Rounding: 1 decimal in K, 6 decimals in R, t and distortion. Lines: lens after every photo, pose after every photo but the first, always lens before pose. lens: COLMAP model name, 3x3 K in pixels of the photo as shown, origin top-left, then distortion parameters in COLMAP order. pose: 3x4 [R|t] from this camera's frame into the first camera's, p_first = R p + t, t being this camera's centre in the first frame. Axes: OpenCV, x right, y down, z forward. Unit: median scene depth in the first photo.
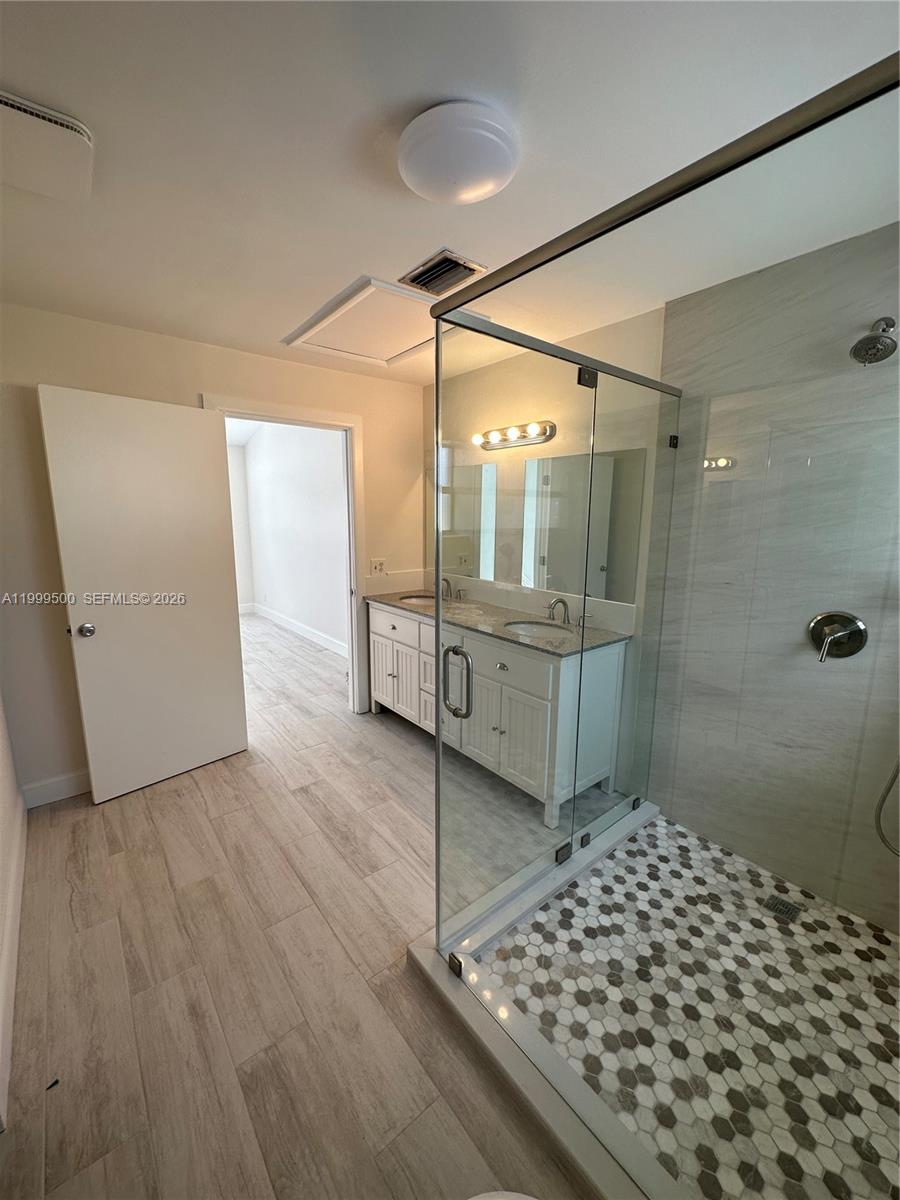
lens RADIAL K [[481.2, 0, 446.4], [0, 481.2, 600.4], [0, 0, 1]] dist [-0.005840, 0.000995]
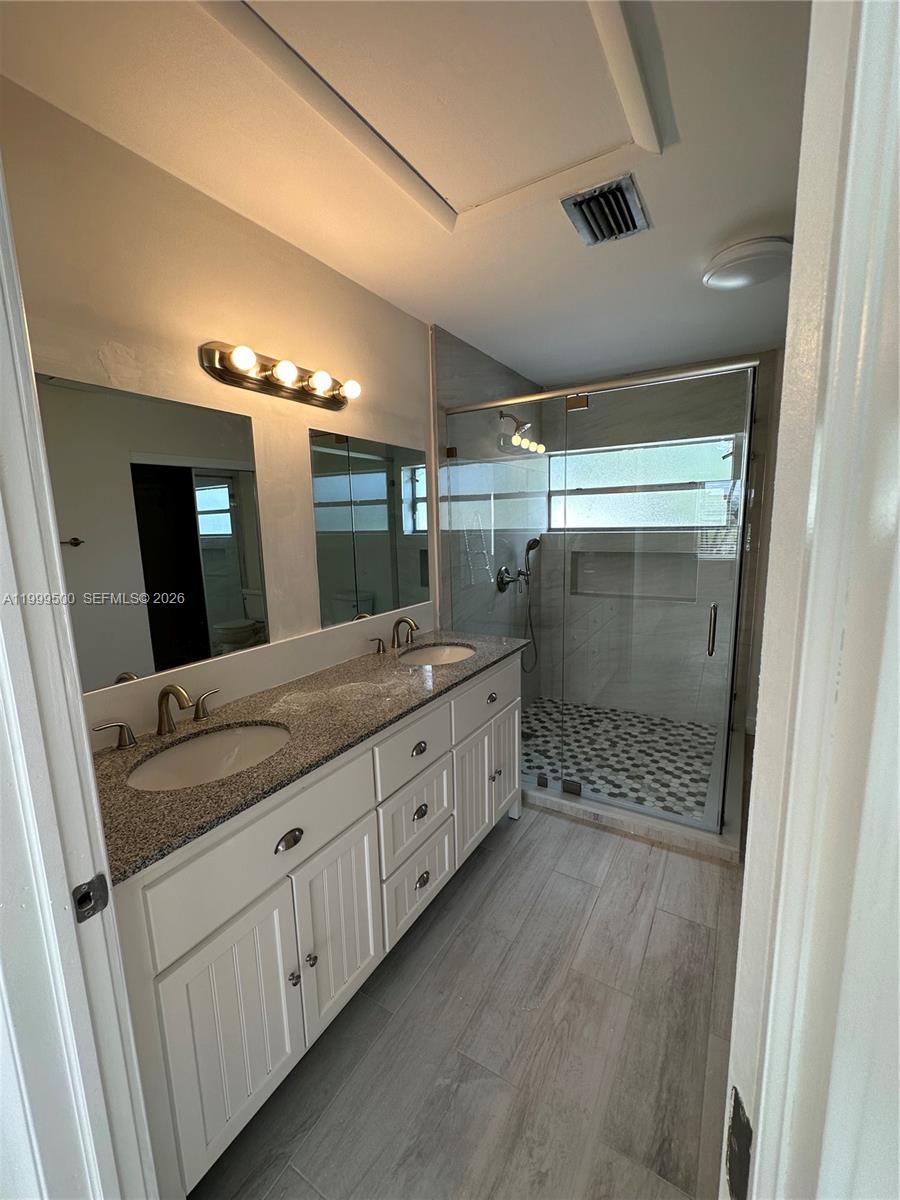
lens RADIAL K [[481.2, 0, 446.1], [0, 481.2, 599.9], [0, 0, 1]] dist [-0.005840, 0.000995]
pose [[-0.345583, -0.146346, 0.926906, -0.920292], [0.183908, 0.958046, 0.219830, -0.340058], [-0.920190, 0.246435, -0.304170, 1.993001]]
